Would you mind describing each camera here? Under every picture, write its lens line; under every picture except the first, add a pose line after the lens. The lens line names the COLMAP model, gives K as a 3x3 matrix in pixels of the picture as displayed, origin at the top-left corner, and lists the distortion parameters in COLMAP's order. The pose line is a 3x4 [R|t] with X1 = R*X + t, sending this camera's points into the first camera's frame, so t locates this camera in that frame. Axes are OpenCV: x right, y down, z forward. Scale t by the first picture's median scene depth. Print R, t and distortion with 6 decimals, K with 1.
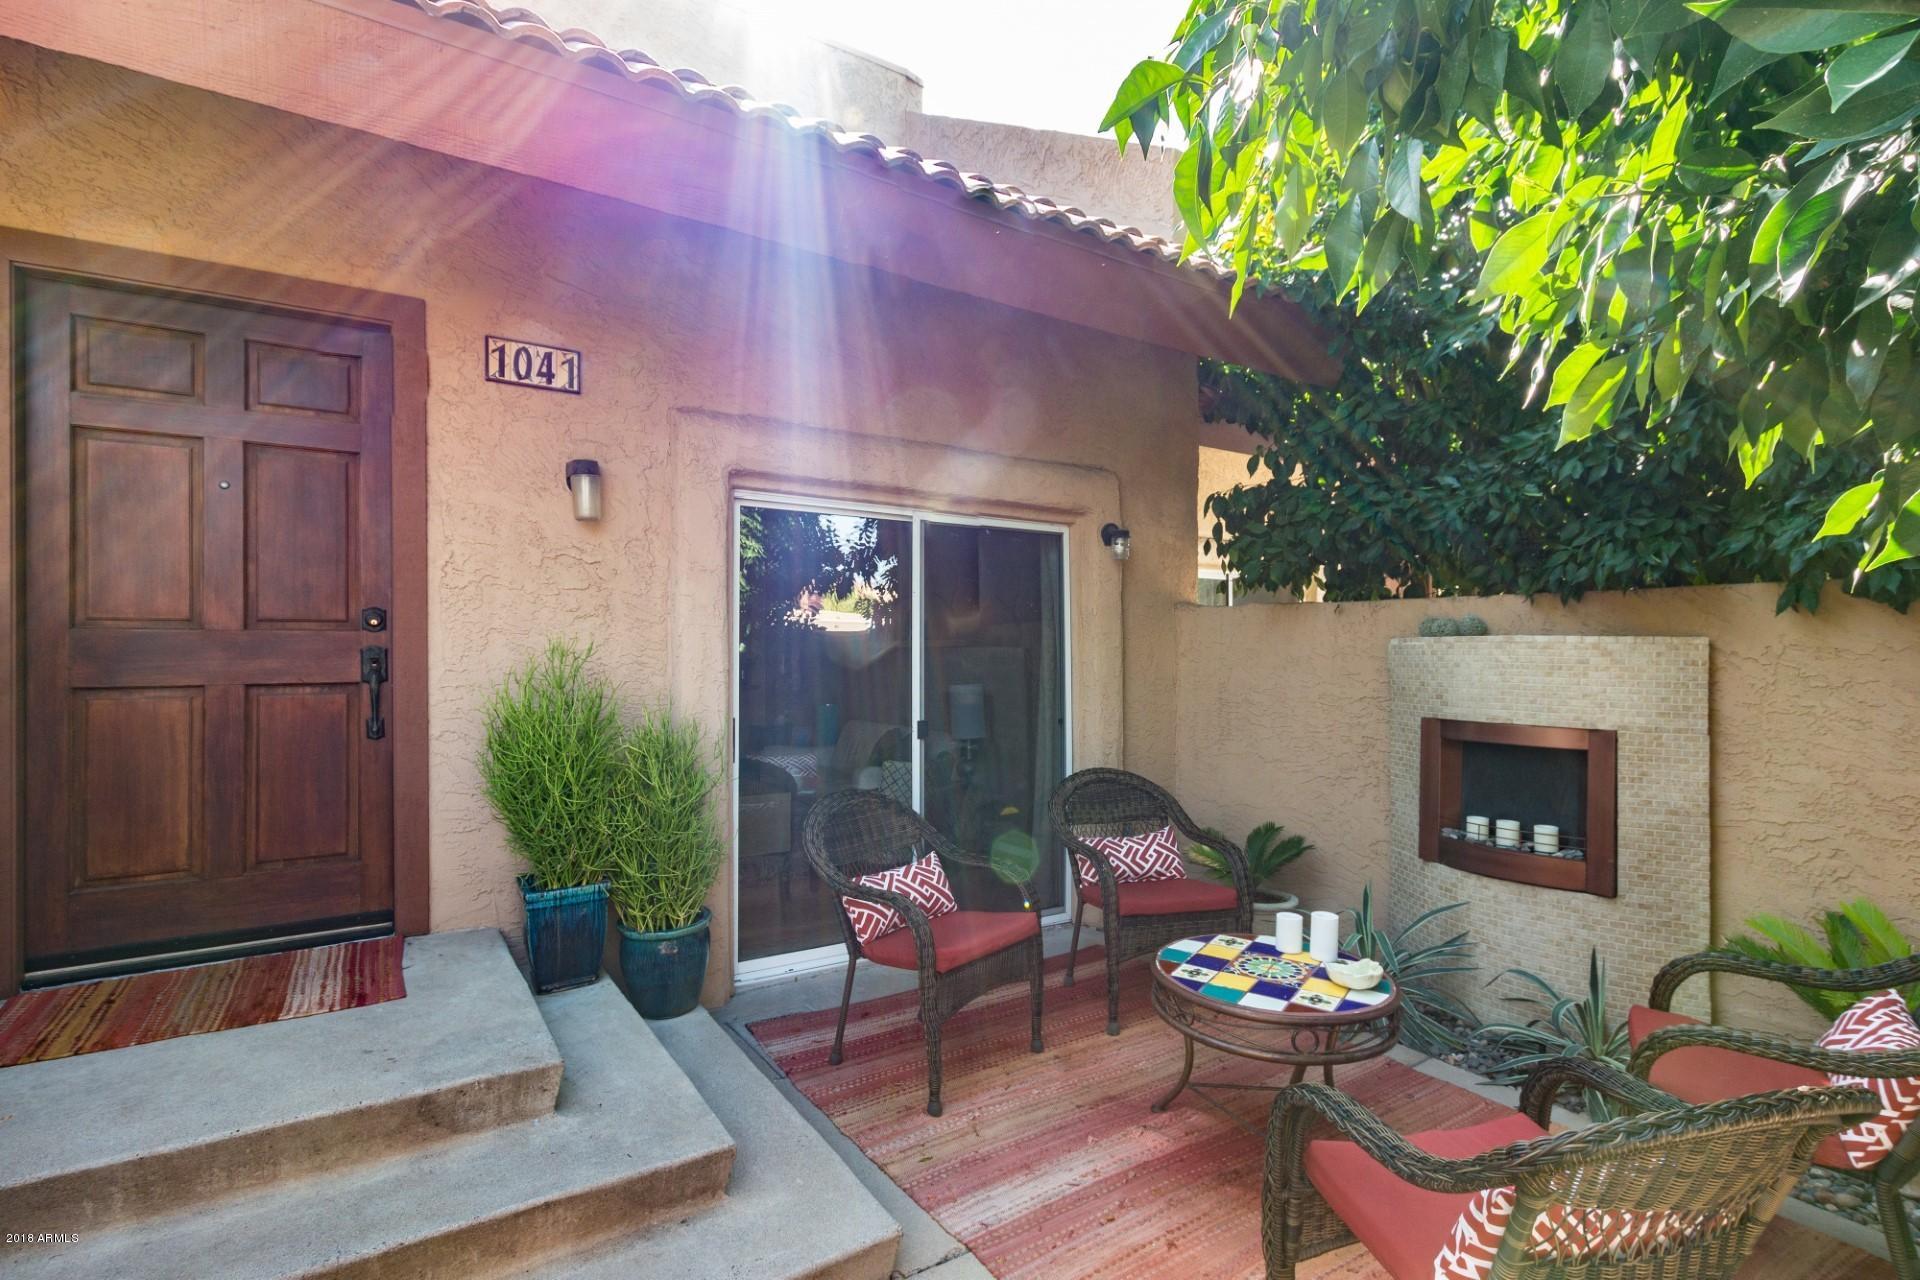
lens RADIAL K [[891.6, 0, 958.4], [0, 891.6, 644.1], [0, 0, 1]] dist [0.003293, 0.000115]
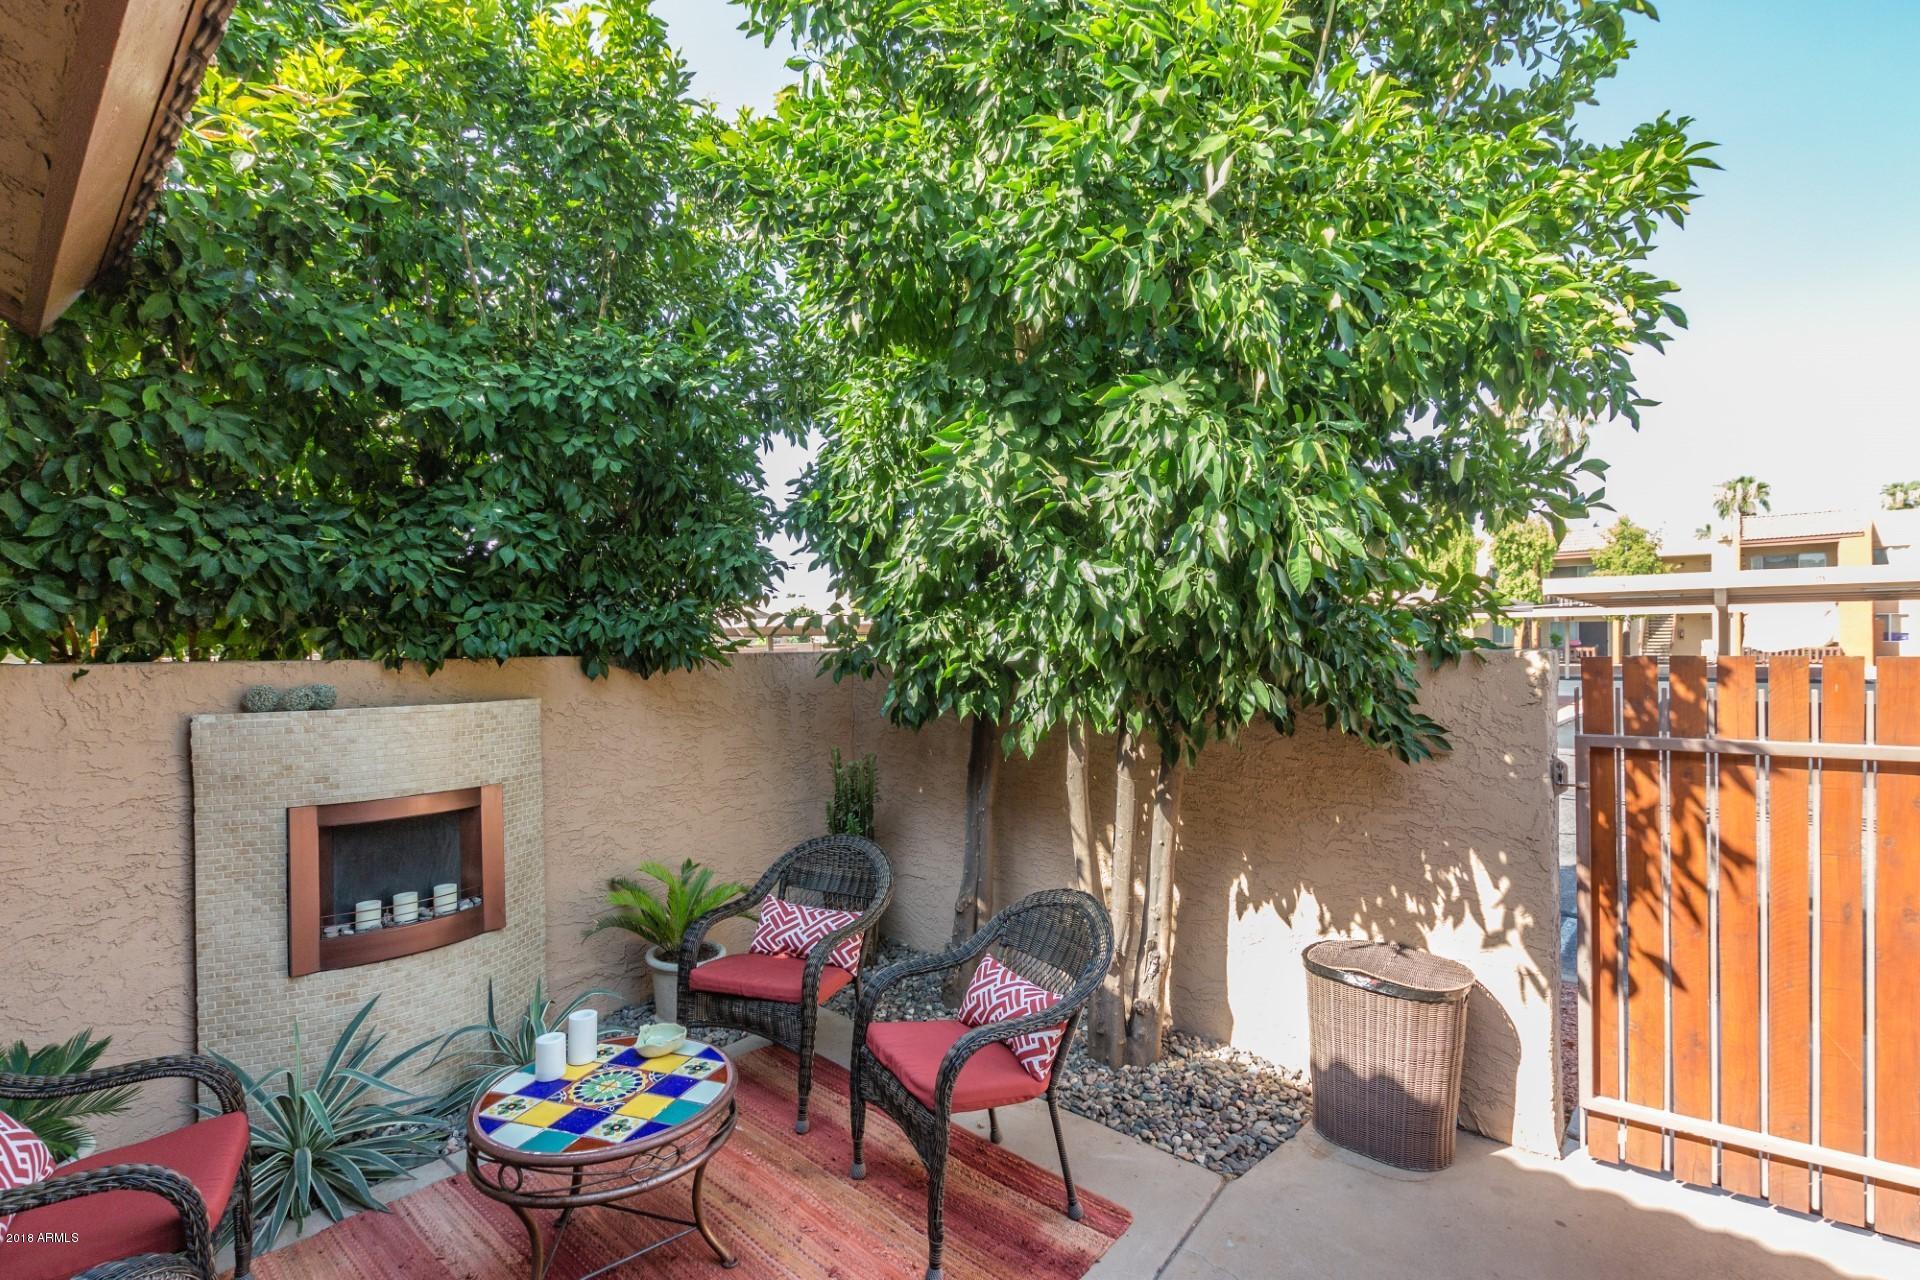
lens RADIAL K [[891.6, 0, 959.1], [0, 891.6, 640.3], [0, 0, 1]] dist [0.003293, 0.000115]
pose [[-0.254109, -0.000868, 0.967175, -0.543153], [0.004850, 0.999986, 0.002172, -0.089240], [-0.967163, 0.005243, -0.254101, 0.728562]]
